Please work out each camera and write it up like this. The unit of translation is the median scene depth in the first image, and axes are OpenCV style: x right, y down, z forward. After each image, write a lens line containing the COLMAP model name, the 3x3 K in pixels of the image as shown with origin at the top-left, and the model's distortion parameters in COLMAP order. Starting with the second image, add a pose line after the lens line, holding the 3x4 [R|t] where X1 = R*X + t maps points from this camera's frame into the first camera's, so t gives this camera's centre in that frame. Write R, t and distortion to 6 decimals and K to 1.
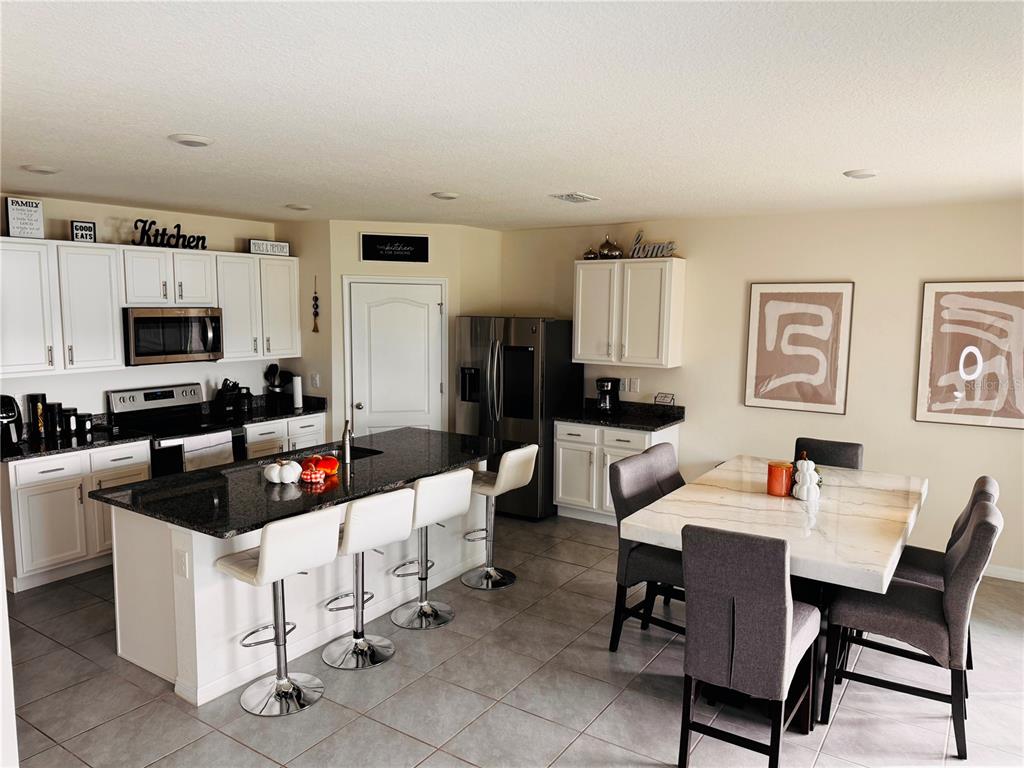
lens RADIAL K [[734.8, 0, 517.3], [0, 734.8, 382.5], [0, 0, 1]] dist [0.042645, -0.050920]
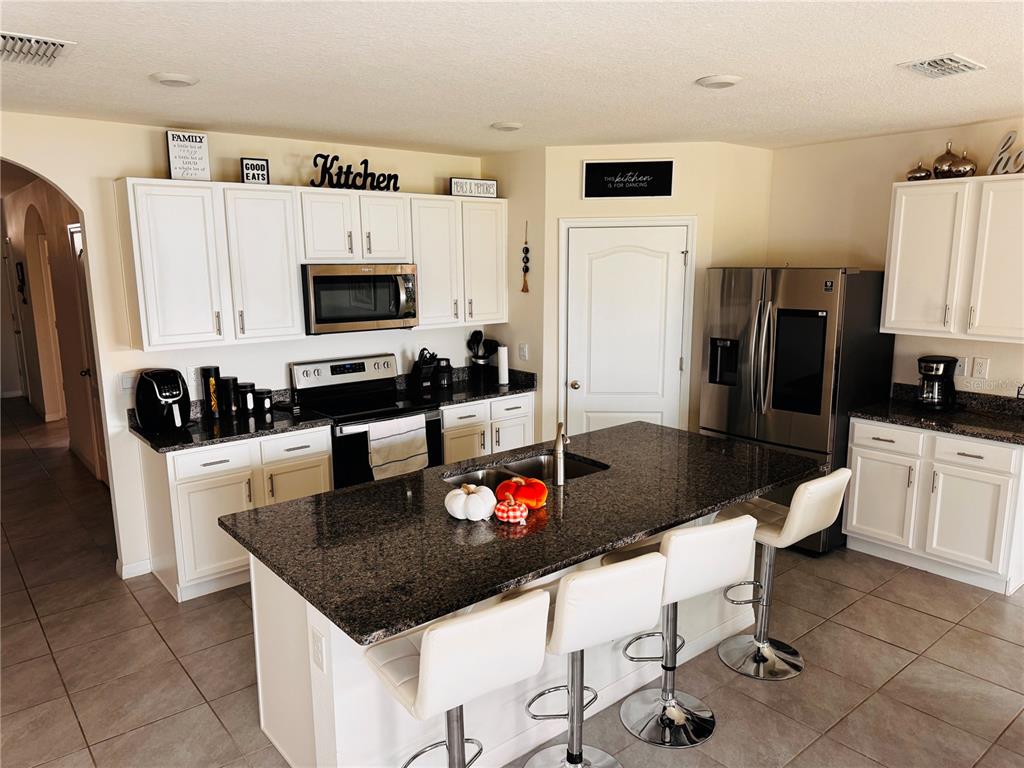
lens RADIAL K [[725.5, 0, 512.5], [0, 725.5, 393.8], [0, 0, 1]] dist [0.074980, -0.079200]
pose [[0.956597, 0.036032, -0.289178, -0.059991], [-0.013590, 0.996763, 0.079240, -0.022736], [0.291097, -0.071871, 0.953990, 0.257117]]
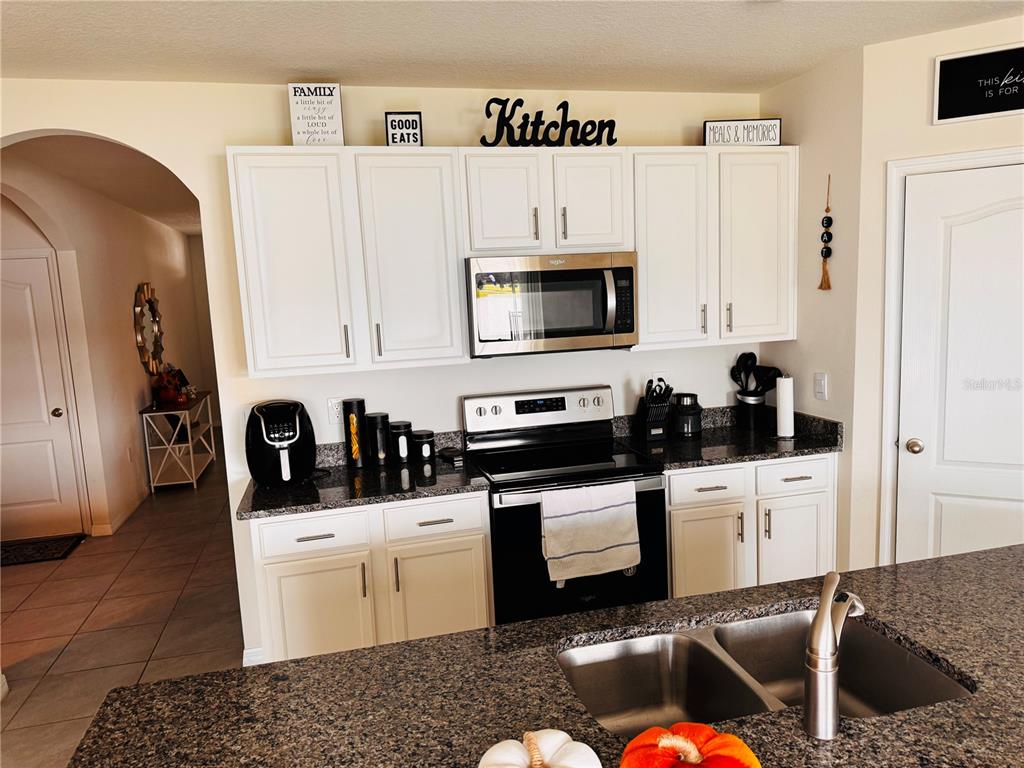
lens RADIAL K [[729.5, 0, 510.0], [0, 729.5, 387.1], [0, 0, 1]] dist [0.077277, -0.102291]
pose [[0.739115, 0.042665, -0.672226, -0.106096], [-0.019992, 0.998942, 0.041419, -0.021673], [0.673282, -0.017174, 0.739186, 0.553598]]
